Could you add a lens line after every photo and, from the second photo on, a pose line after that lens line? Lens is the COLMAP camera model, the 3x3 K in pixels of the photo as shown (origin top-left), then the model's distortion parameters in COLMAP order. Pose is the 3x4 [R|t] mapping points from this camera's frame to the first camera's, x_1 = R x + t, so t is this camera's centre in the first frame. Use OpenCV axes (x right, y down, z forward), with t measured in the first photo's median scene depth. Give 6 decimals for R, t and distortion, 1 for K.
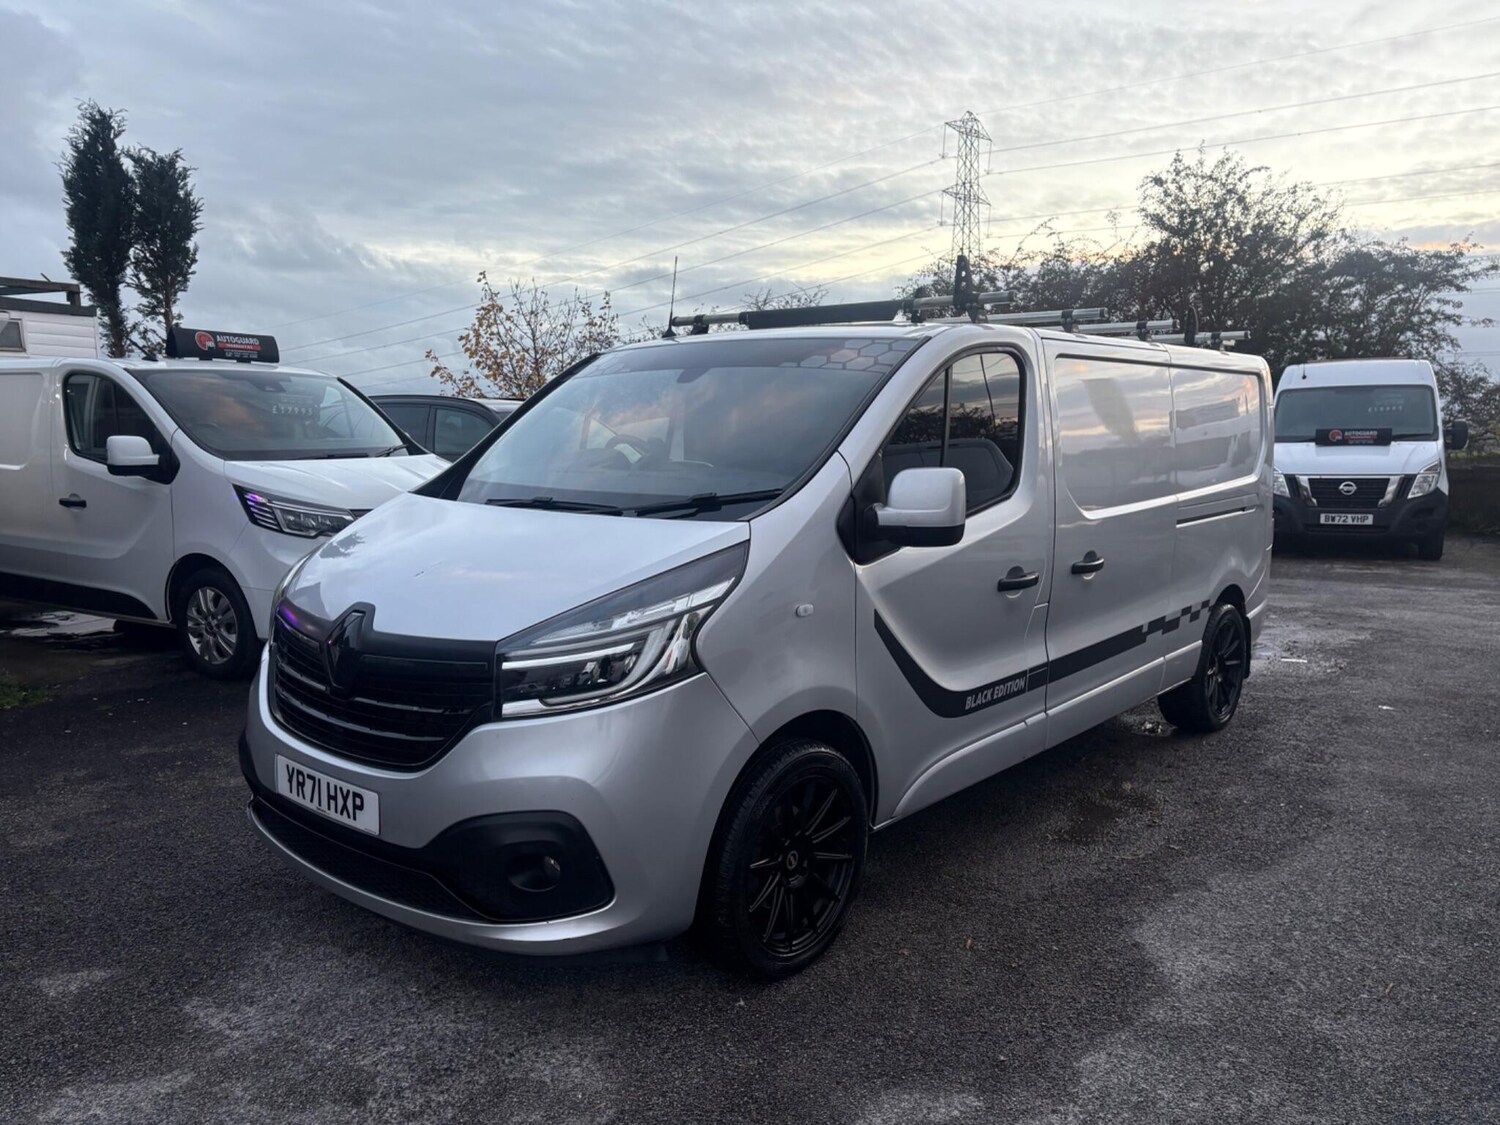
lens RADIAL K [[1139.6, 0, 753.8], [0, 1139.6, 565.4], [0, 0, 1]] dist [0.056700, -0.046569]
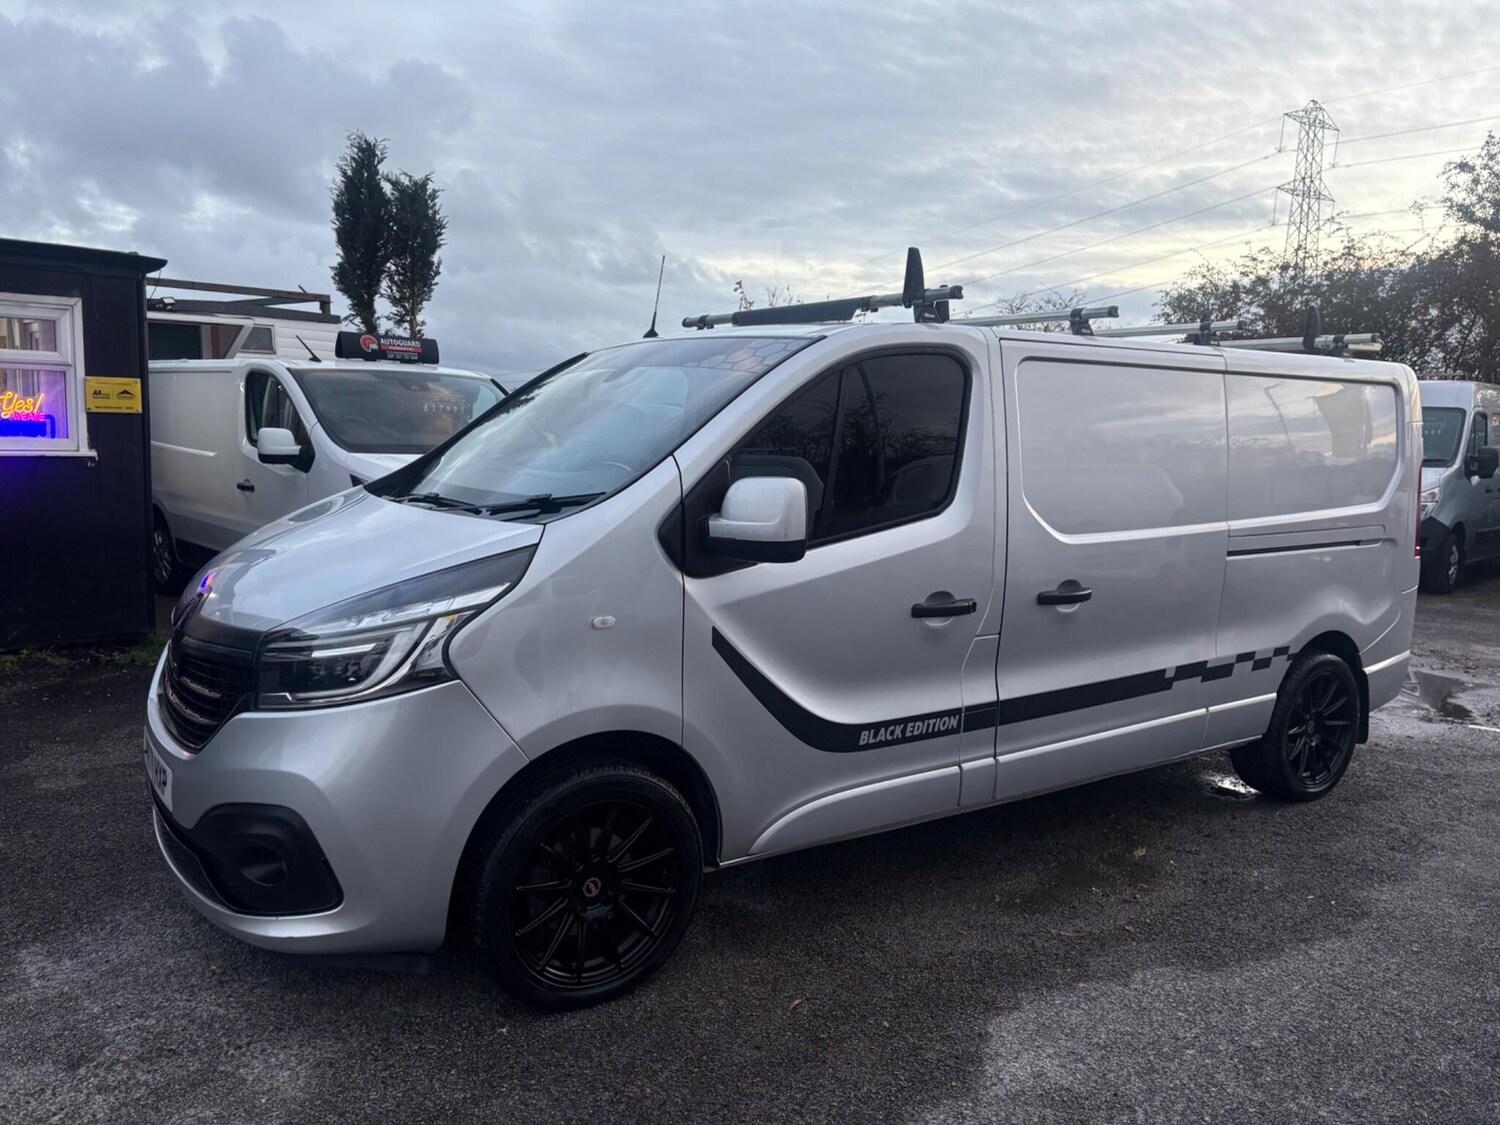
lens RADIAL K [[1134.6, 0, 747.3], [0, 1134.6, 557.1], [0, 0, 1]] dist [0.058113, -0.053591]
pose [[0.964228, 0.052599, -0.259804, 0.189649], [-0.056062, 0.998410, -0.005930, -0.007486], [0.259079, 0.020283, 0.965643, 0.059239]]
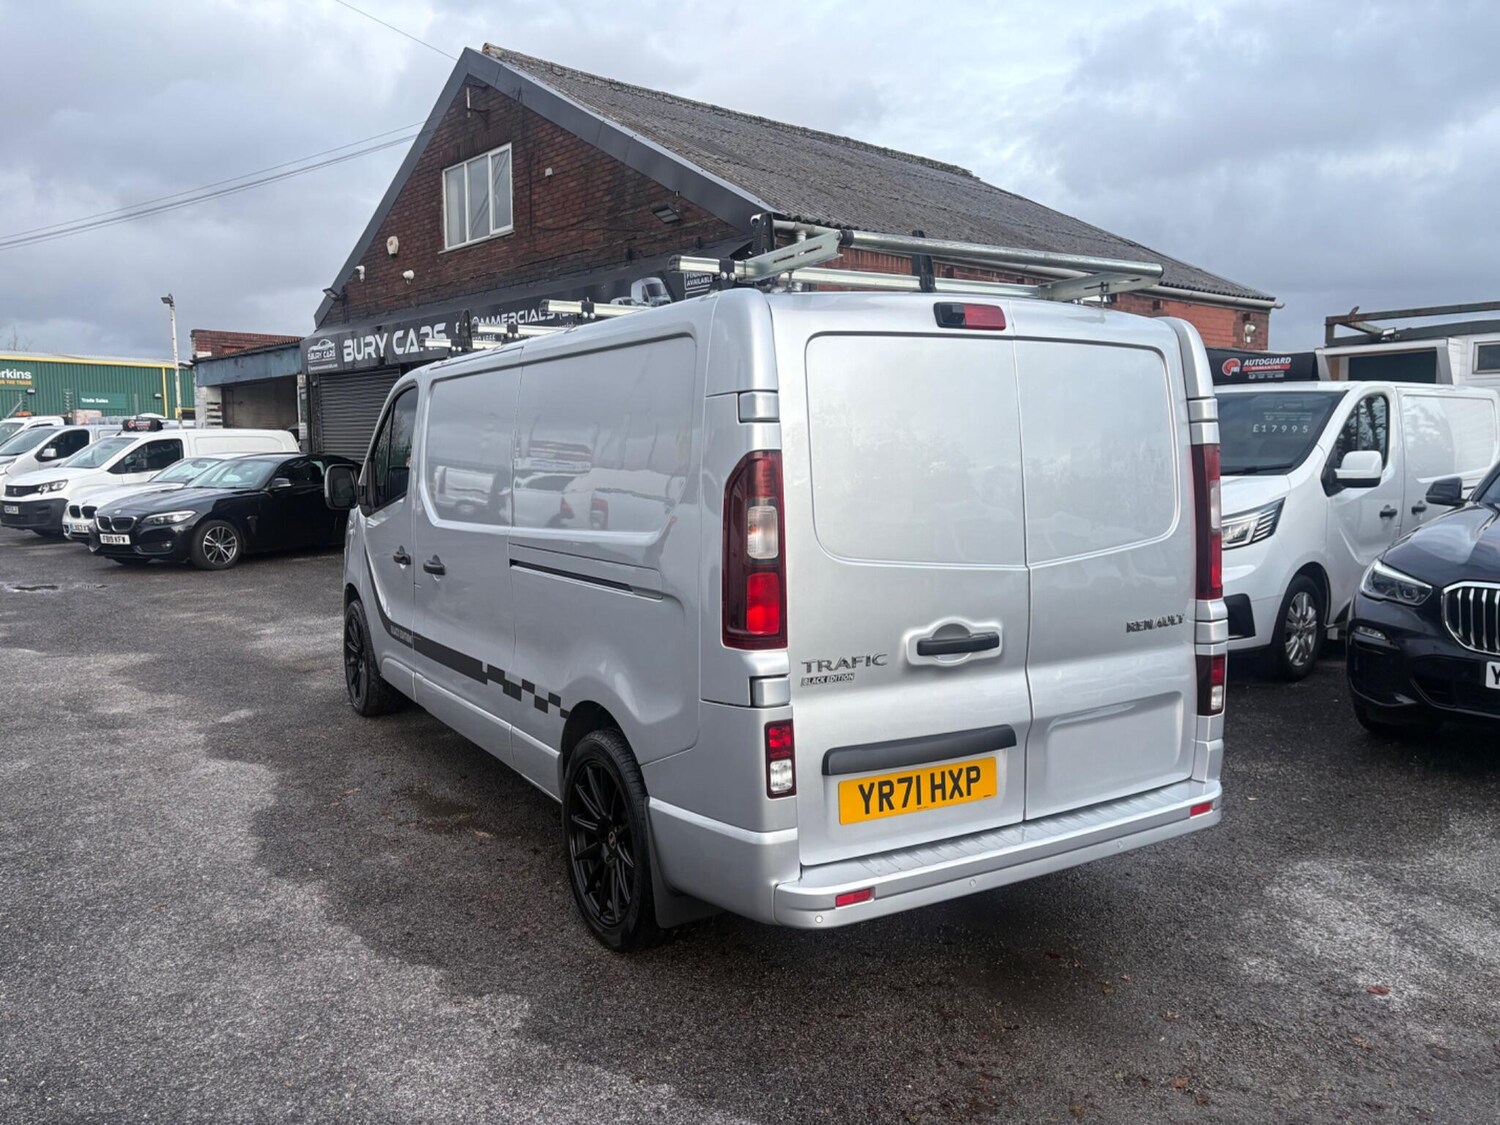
lens RADIAL K [[1134.6, 0, 747.3], [0, 1134.6, 557.1], [0, 0, 1]] dist [0.058113, -0.053591]
pose [[-0.324119, 0.089685, -0.941755, 0.823740], [-0.115352, 0.984321, 0.133439, -0.128415], [0.938957, 0.151883, -0.308692, 1.087212]]
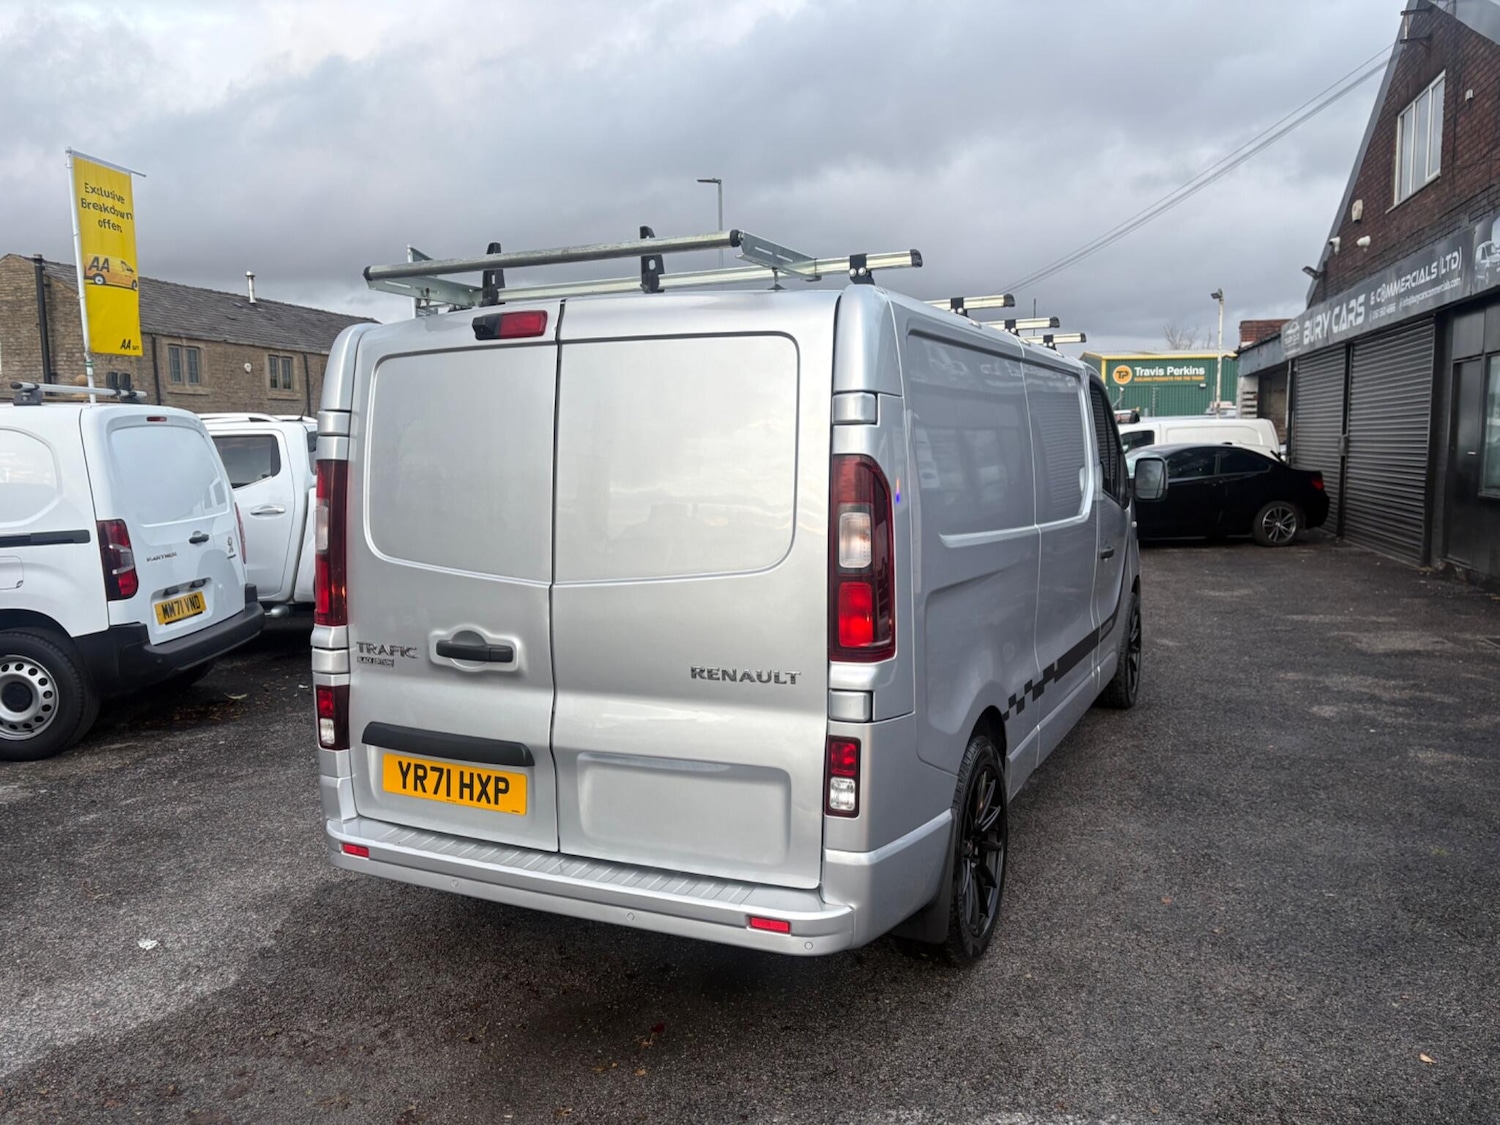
lens RADIAL K [[1132.5, 0, 750.0], [0, 1132.5, 562.5], [0, 0, 1]] dist [0.061170, -0.059959]
pose [[-0.966427, 0.036414, -0.254349, 0.377460], [-0.021883, 0.974645, 0.222683, -0.184312], [0.256009, 0.220773, -0.941126, 1.489479]]
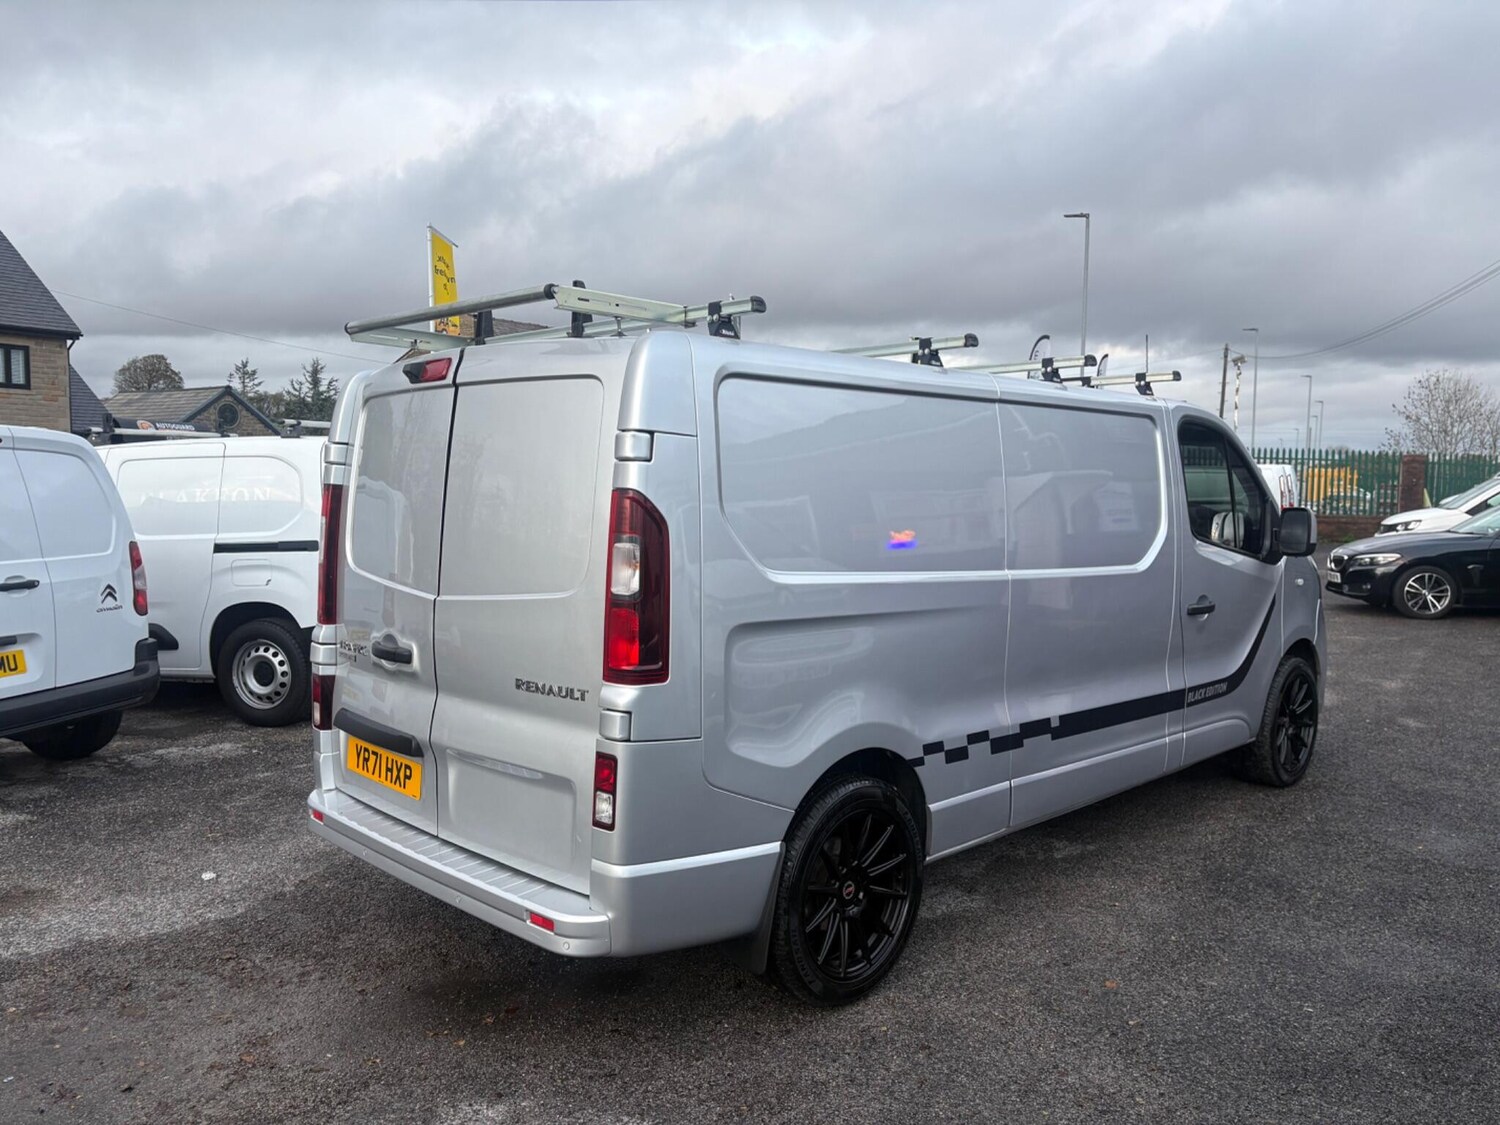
lens RADIAL K [[1139.6, 0, 753.8], [0, 1139.6, 565.4], [0, 0, 1]] dist [0.056700, -0.046569]
pose [[-0.996797, -0.019356, 0.077599, 0.159353], [-0.003611, 0.980173, 0.198108, -0.190443], [-0.079895, 0.197194, -0.977104, 1.535948]]
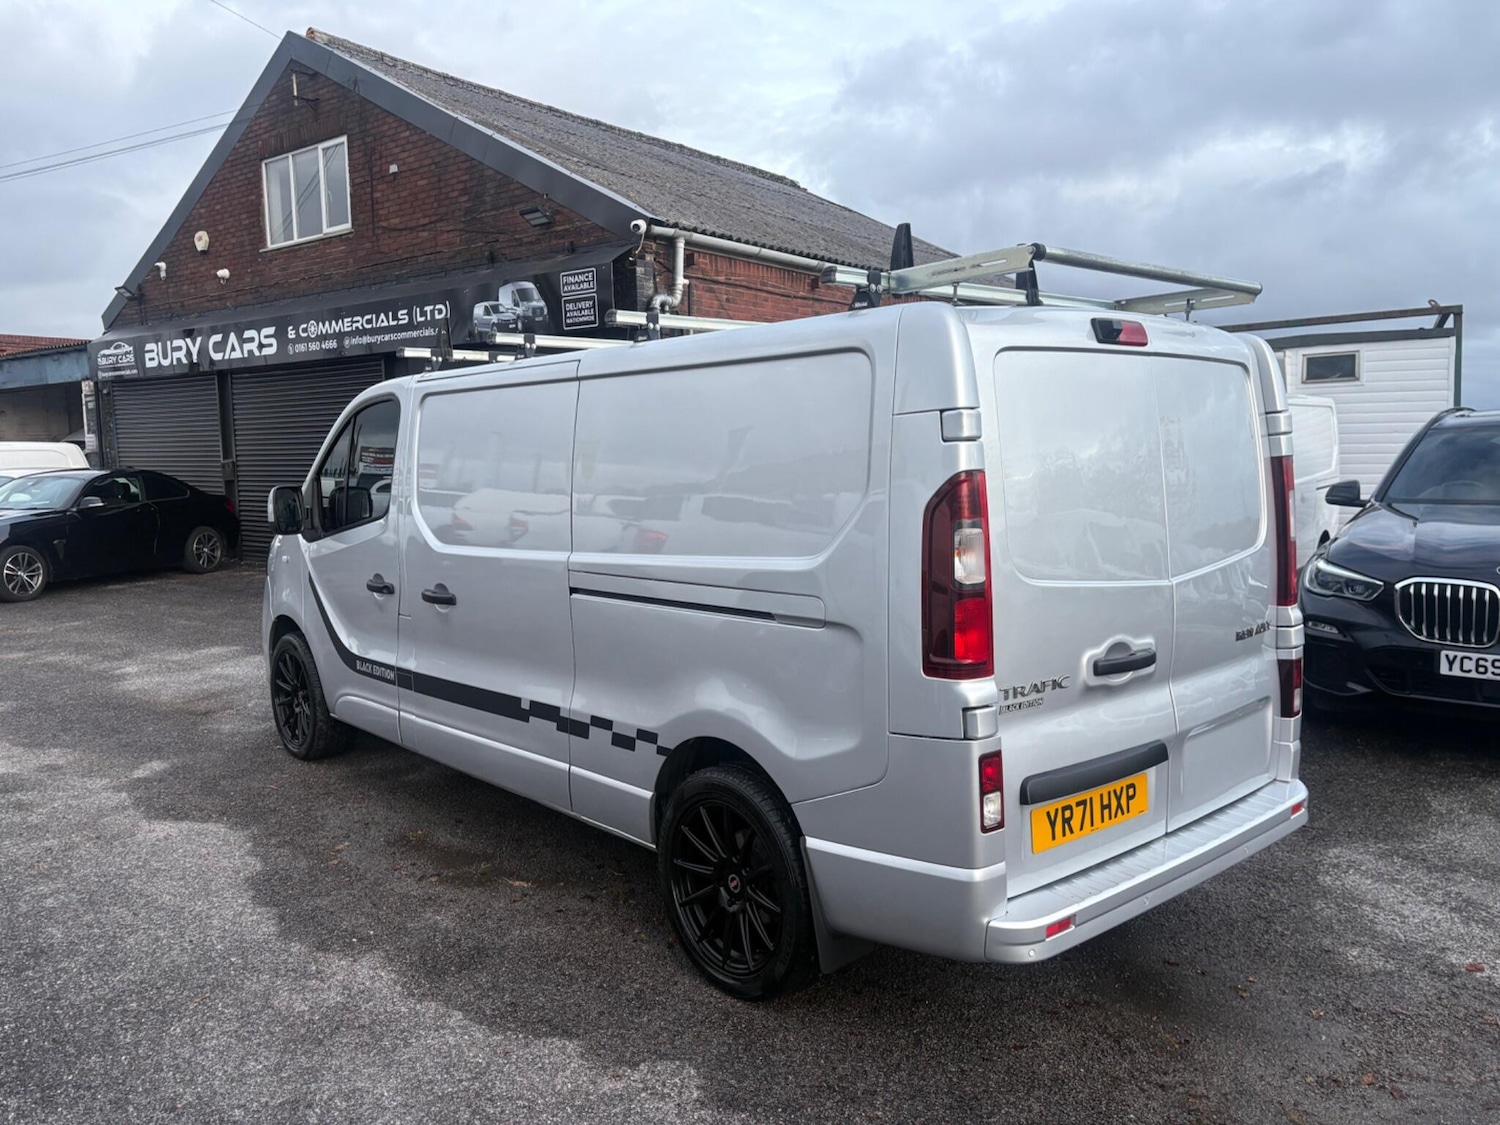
lens RADIAL K [[1132.5, 0, 750.0], [0, 1132.5, 562.5], [0, 0, 1]] dist [0.061170, -0.059959]
pose [[-0.143691, 0.096075, -0.984948, 0.834356], [-0.109399, 0.987634, 0.112297, -0.116803], [0.983557, 0.123888, -0.131404, 0.939654]]
